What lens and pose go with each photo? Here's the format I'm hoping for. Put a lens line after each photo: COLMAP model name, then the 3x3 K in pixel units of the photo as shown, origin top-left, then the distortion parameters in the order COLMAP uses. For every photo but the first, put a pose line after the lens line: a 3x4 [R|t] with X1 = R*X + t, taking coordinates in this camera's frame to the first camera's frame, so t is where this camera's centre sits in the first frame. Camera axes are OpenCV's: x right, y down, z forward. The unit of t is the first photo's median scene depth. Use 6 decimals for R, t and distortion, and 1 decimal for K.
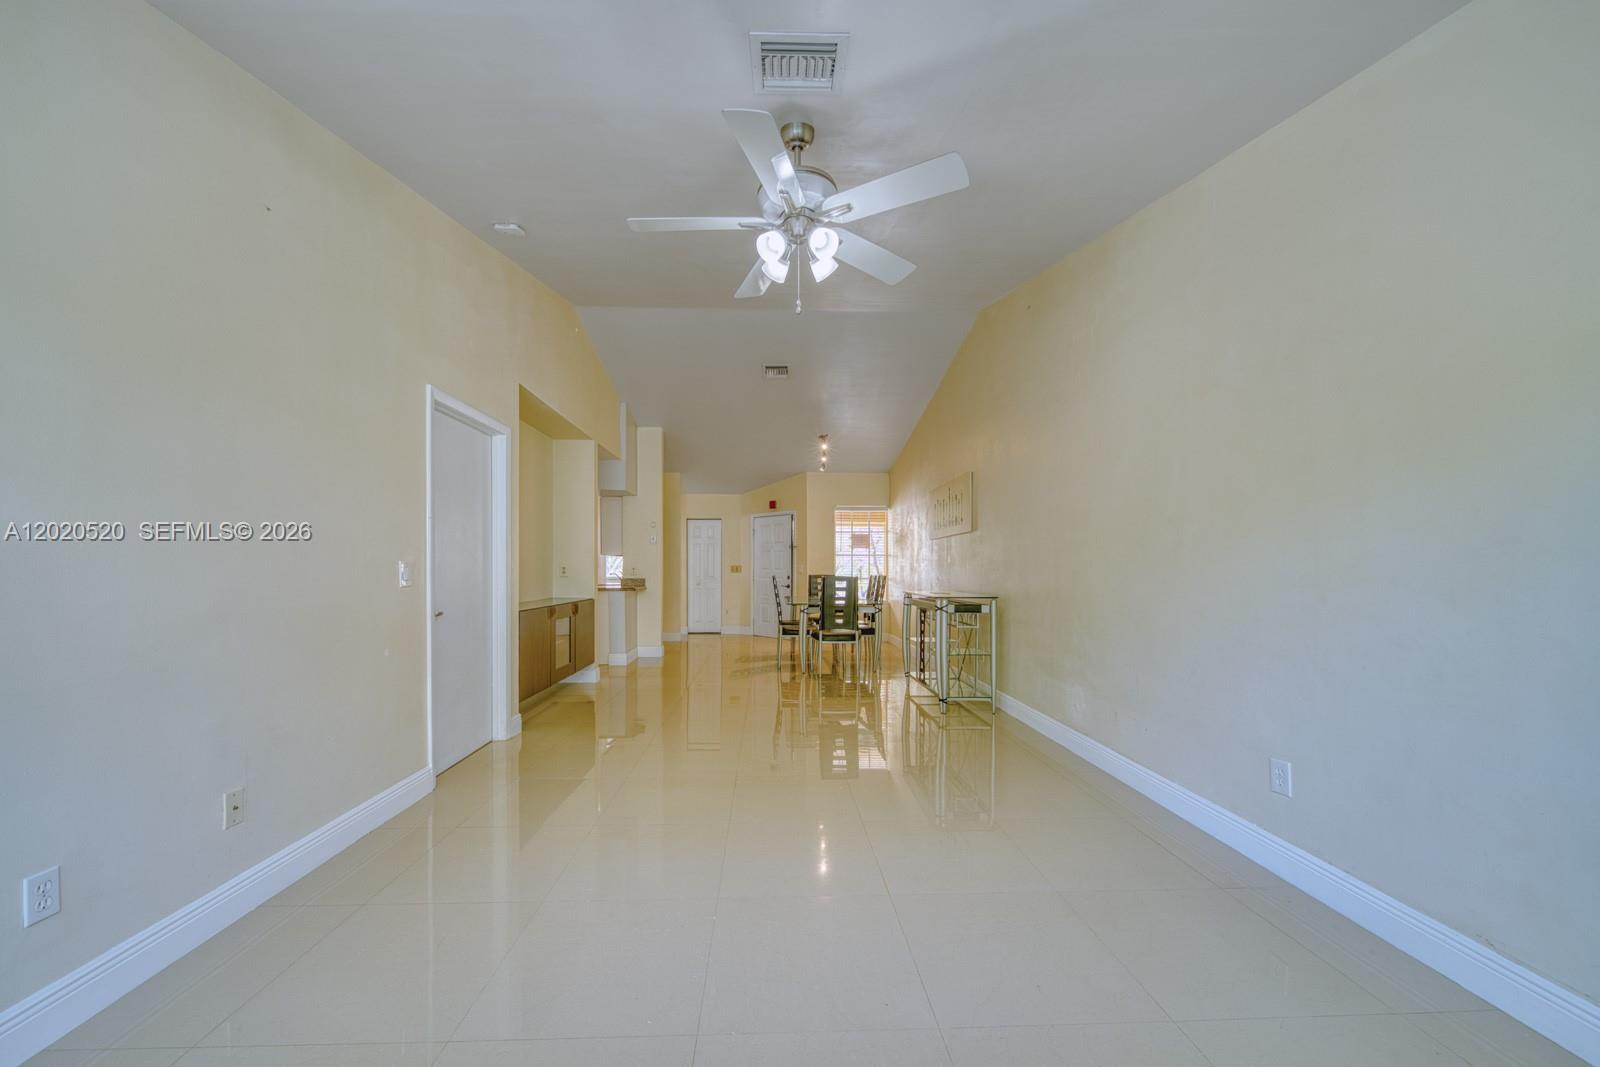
lens RADIAL K [[592.0, 0, 777.4], [0, 592.0, 576.0], [0, 0, 1]] dist [0.003754, 0.000083]
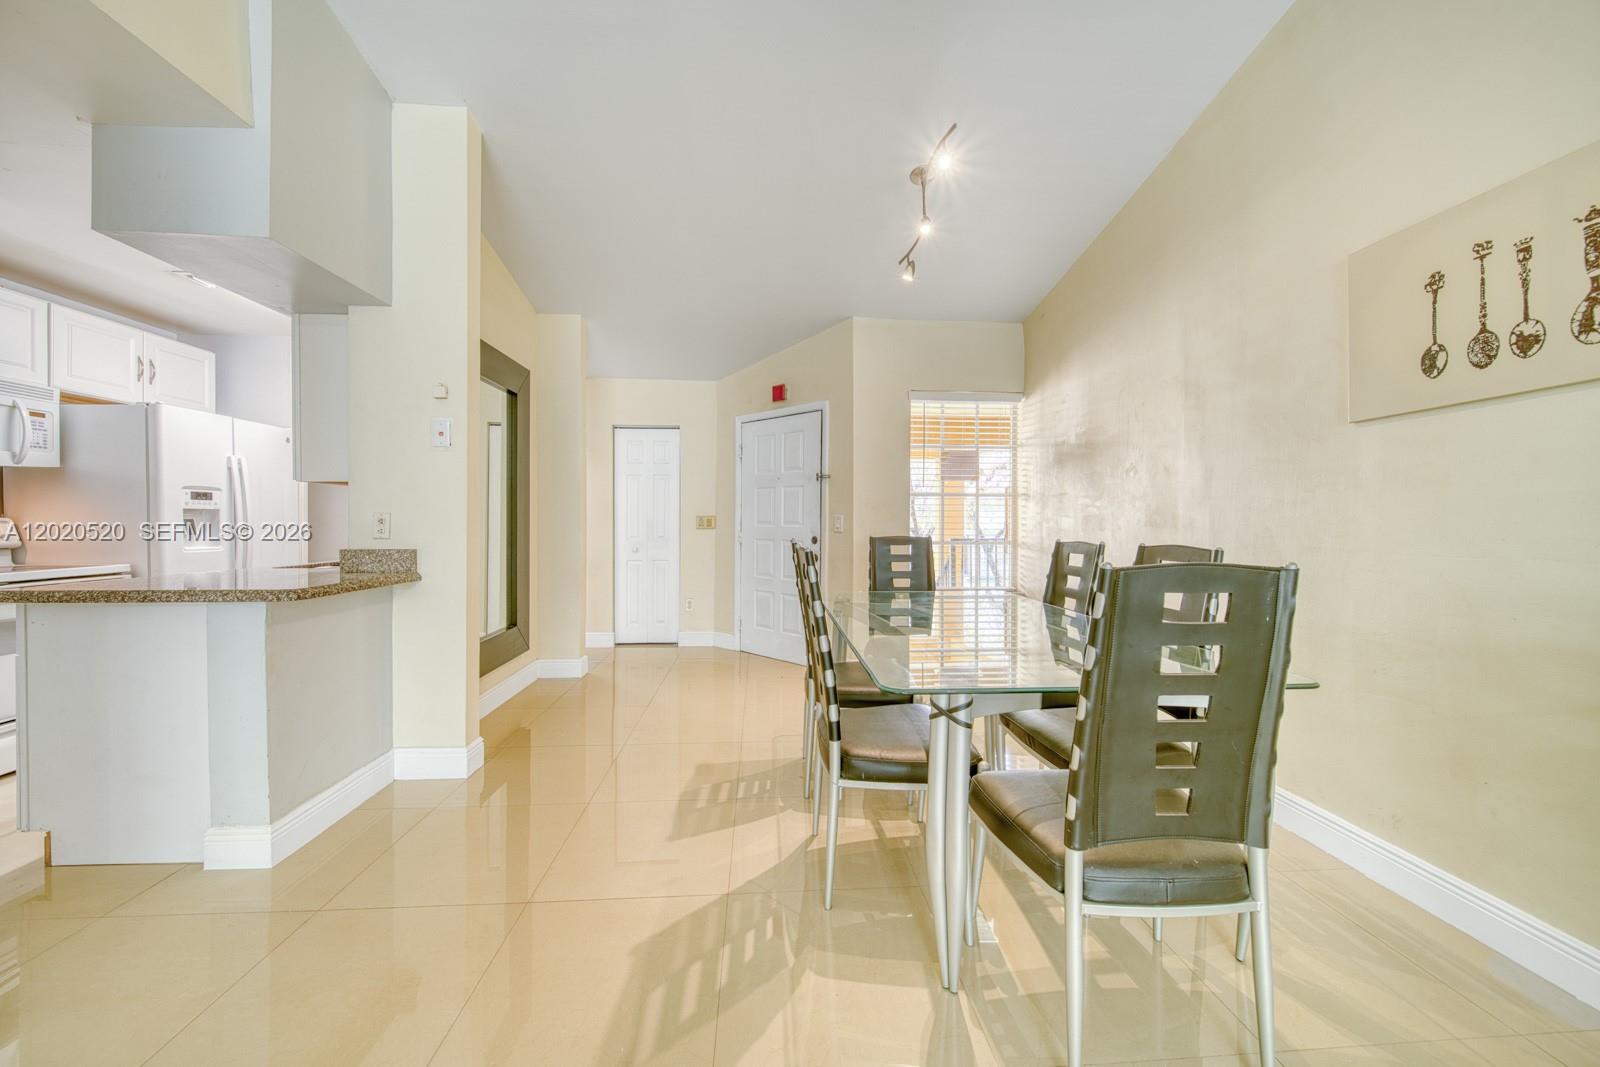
lens RADIAL K [[562.5, 0, 804.3], [0, 562.5, 526.8], [0, 0, 1]] dist [-0.002773, -0.001603]
pose [[0.998045, 0.001463, 0.062488, -0.023438], [-0.001210, 0.999991, -0.004074, -0.009374], [-0.062493, 0.003990, 0.998037, 0.764256]]
